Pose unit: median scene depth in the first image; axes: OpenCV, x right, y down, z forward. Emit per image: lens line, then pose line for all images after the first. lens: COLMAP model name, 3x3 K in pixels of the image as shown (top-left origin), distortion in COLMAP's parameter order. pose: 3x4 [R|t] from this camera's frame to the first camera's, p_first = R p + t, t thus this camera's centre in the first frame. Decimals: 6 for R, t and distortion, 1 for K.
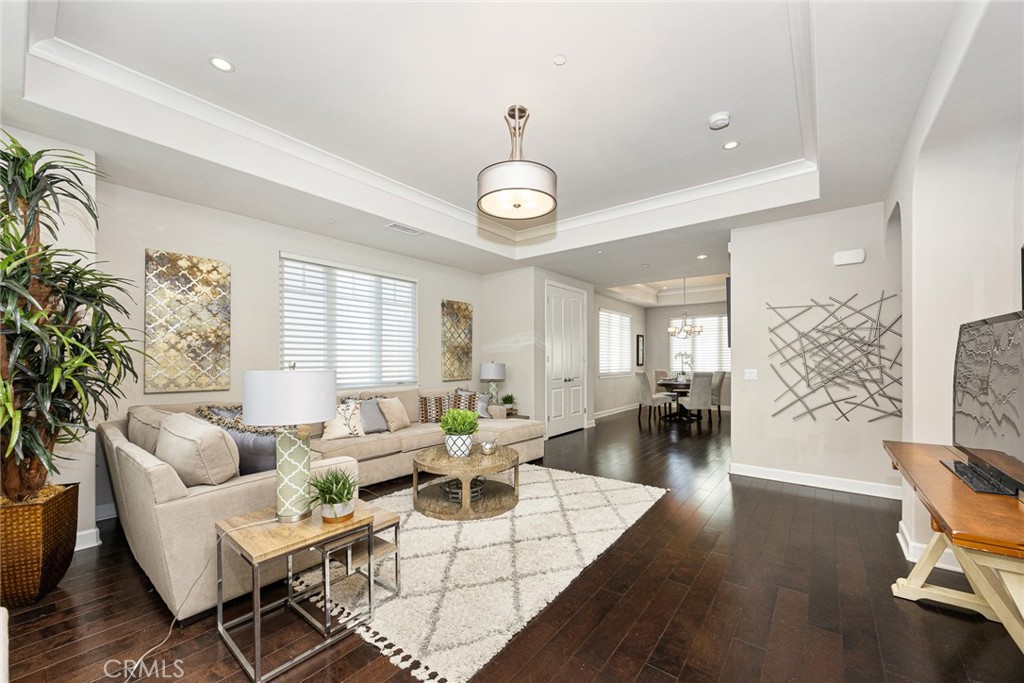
lens RADIAL K [[398.9, 0, 510.6], [0, 398.9, 357.7], [0, 0, 1]] dist [0.056526, 0.000050]
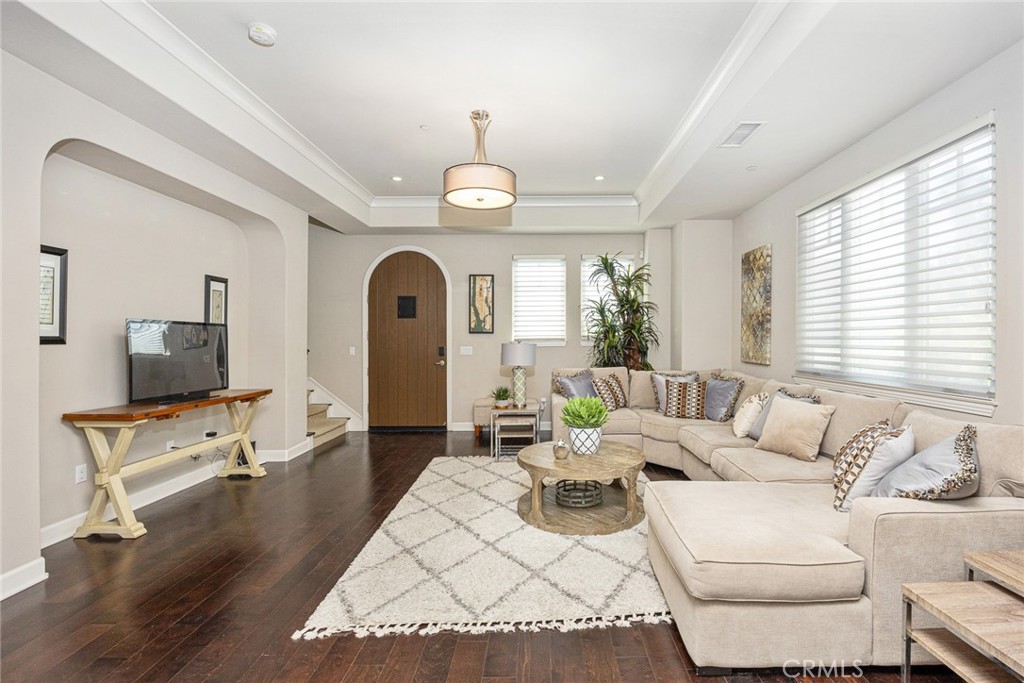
lens RADIAL K [[453.8, 0, 536.9], [0, 453.8, 340.0], [0, 0, 1]] dist [-0.011305, 0.000010]
pose [[-0.784025, 0.000437, -0.620729, 0.145380], [0.003046, 0.999990, -0.003144, 0.004580], [0.620722, -0.004355, -0.784019, 0.459841]]
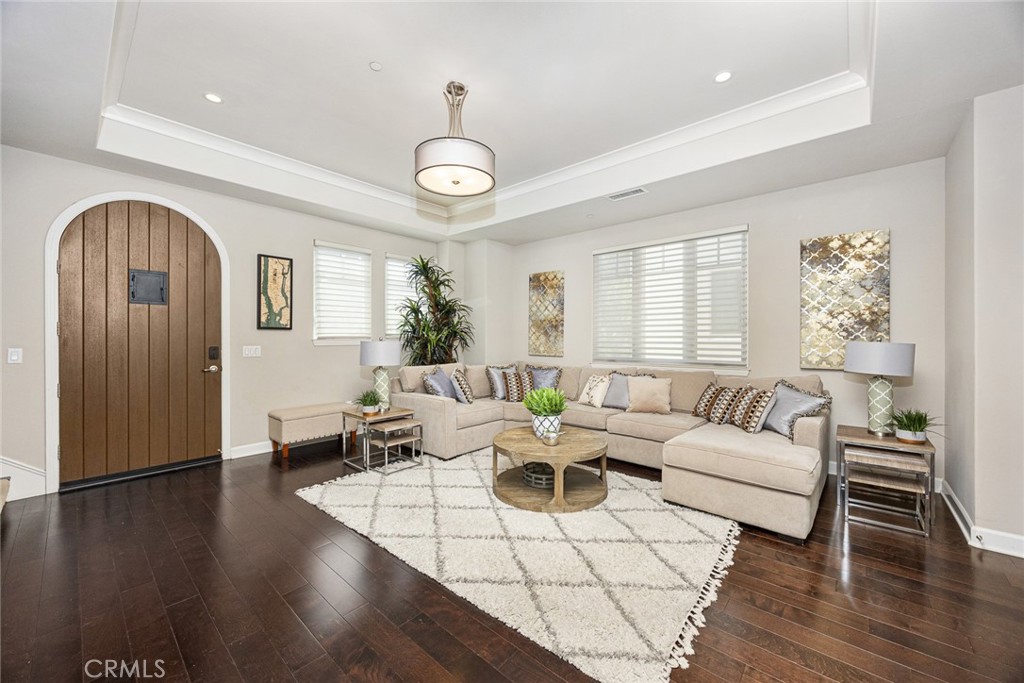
lens RADIAL K [[390.7, 0, 514.0], [0, 390.7, 339.5], [0, 0, 1]] dist [-0.001458, 0.000098]
pose [[-0.051789, 0.000775, -0.998658, 0.215010], [0.002126, 0.999998, 0.000666, 0.004739], [0.998656, -0.002088, -0.051790, 0.267592]]
